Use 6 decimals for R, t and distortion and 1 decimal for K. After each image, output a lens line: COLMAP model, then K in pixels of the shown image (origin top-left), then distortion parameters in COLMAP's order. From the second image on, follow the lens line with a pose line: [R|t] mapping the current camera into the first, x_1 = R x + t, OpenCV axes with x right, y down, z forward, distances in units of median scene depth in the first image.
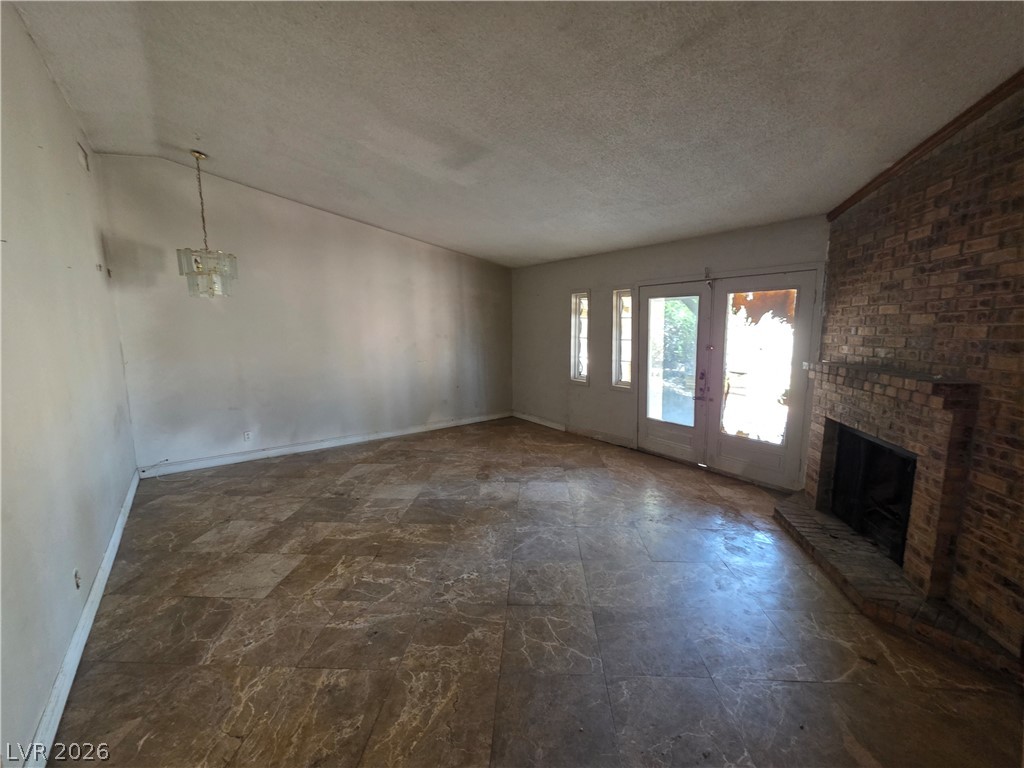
lens RADIAL K [[410.7, 0, 509.5], [0, 410.7, 382.8], [0, 0, 1]] dist [0.001607, 0.000442]
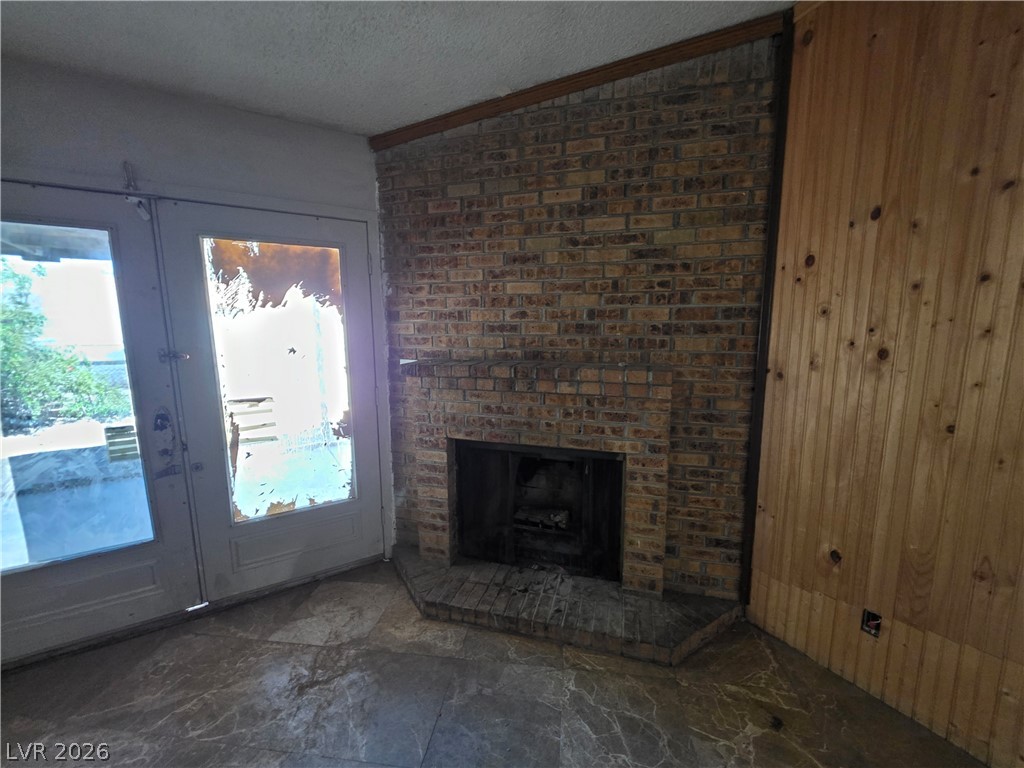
lens RADIAL K [[410.7, 0, 506.9], [0, 410.7, 379.0], [0, 0, 1]] dist [0.001607, 0.000442]
pose [[0.058210, -0.140456, 0.988374, 0.119699], [0.135754, 0.981970, 0.131551, -0.125926], [-0.989031, 0.126518, 0.076228, 1.096887]]
